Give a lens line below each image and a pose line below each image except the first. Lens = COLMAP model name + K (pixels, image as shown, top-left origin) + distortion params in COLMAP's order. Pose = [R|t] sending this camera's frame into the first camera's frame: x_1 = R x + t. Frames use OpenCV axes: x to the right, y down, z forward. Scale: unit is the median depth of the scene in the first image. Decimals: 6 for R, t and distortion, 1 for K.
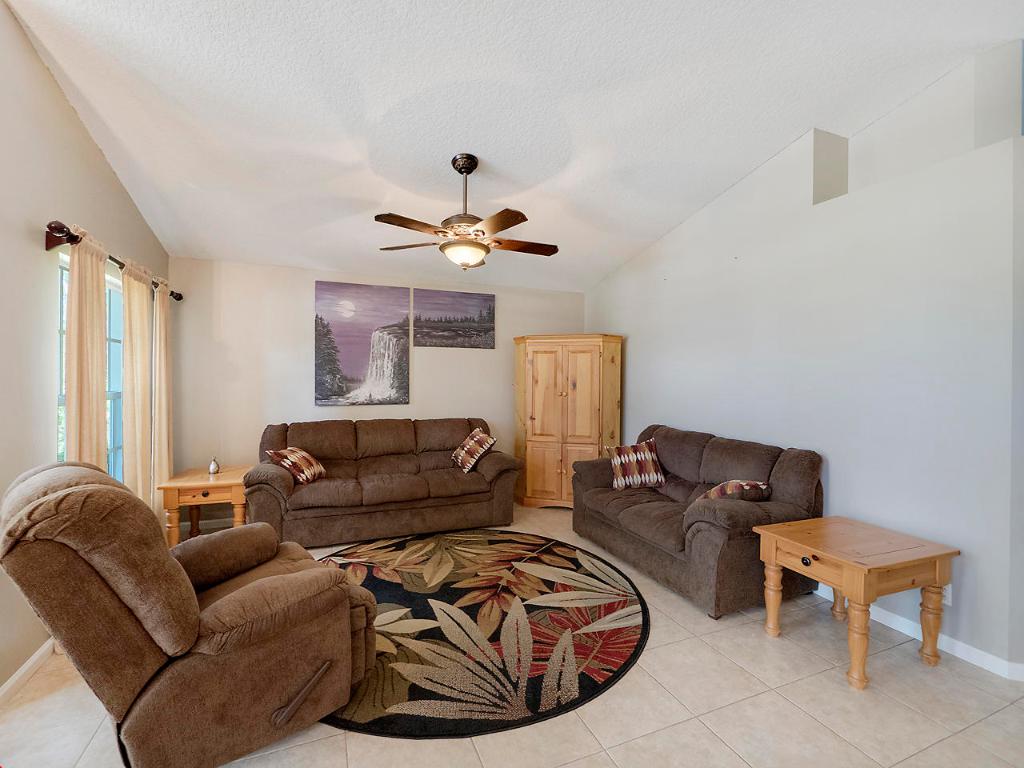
lens RADIAL K [[459.6, 0, 505.9], [0, 459.6, 381.4], [0, 0, 1]] dist [-0.002108, -0.000187]
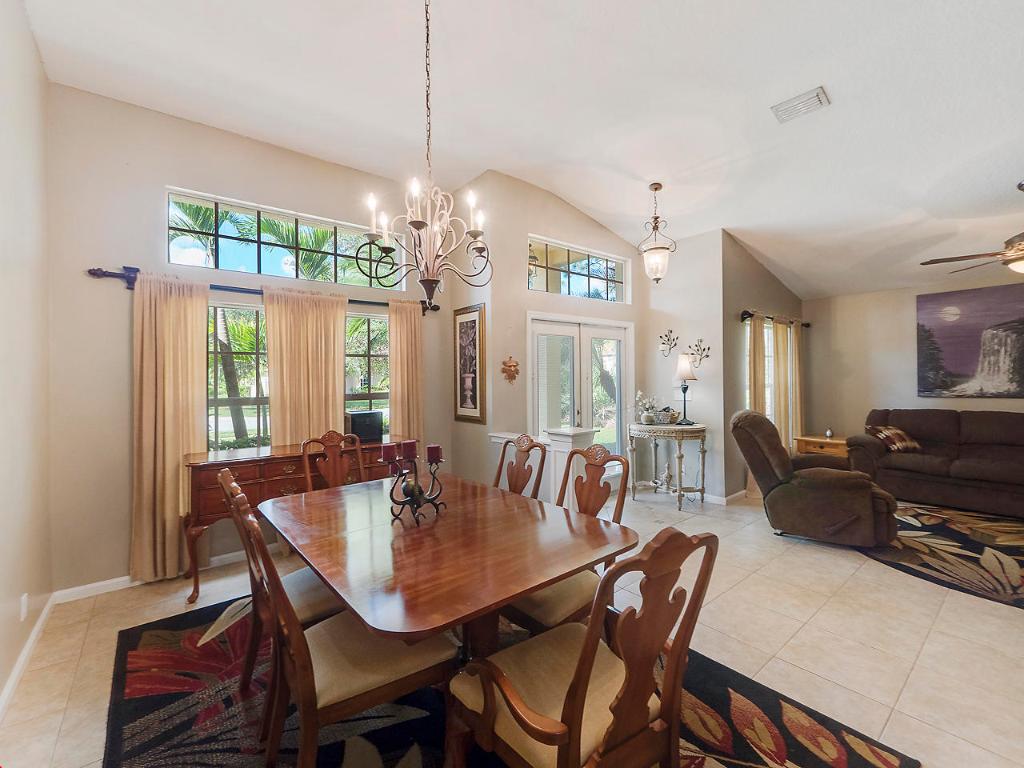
lens RADIAL K [[442.9, 0, 502.5], [0, 442.9, 381.0], [0, 0, 1]] dist [-0.001445, 0.000385]
pose [[0.284802, -0.005394, -0.958571, 0.491559], [0.006551, 0.999972, -0.003680, 0.009557], [0.958564, -0.005231, 0.284829, -0.491754]]
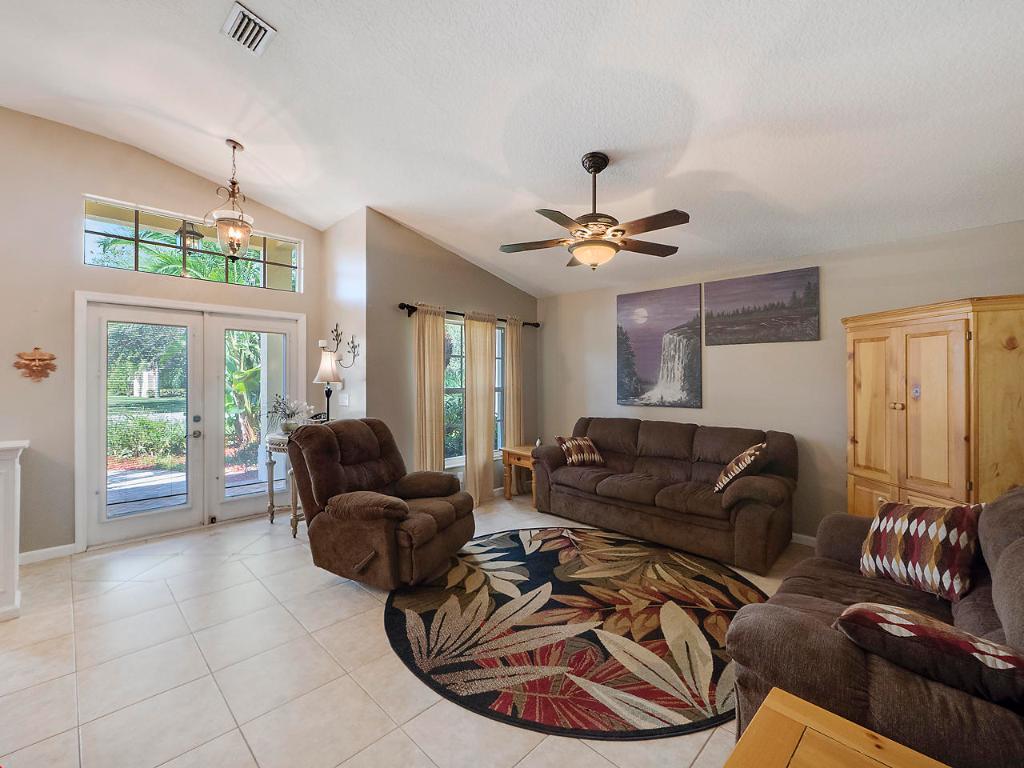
lens RADIAL K [[442.9, 0, 515.1], [0, 442.9, 378.6], [0, 0, 1]] dist [-0.001445, 0.000385]
pose [[0.396772, -0.004820, -0.917905, 0.602056], [-0.011161, 0.999887, -0.010075, 0.003083], [0.917849, 0.014242, 0.396673, 0.395811]]
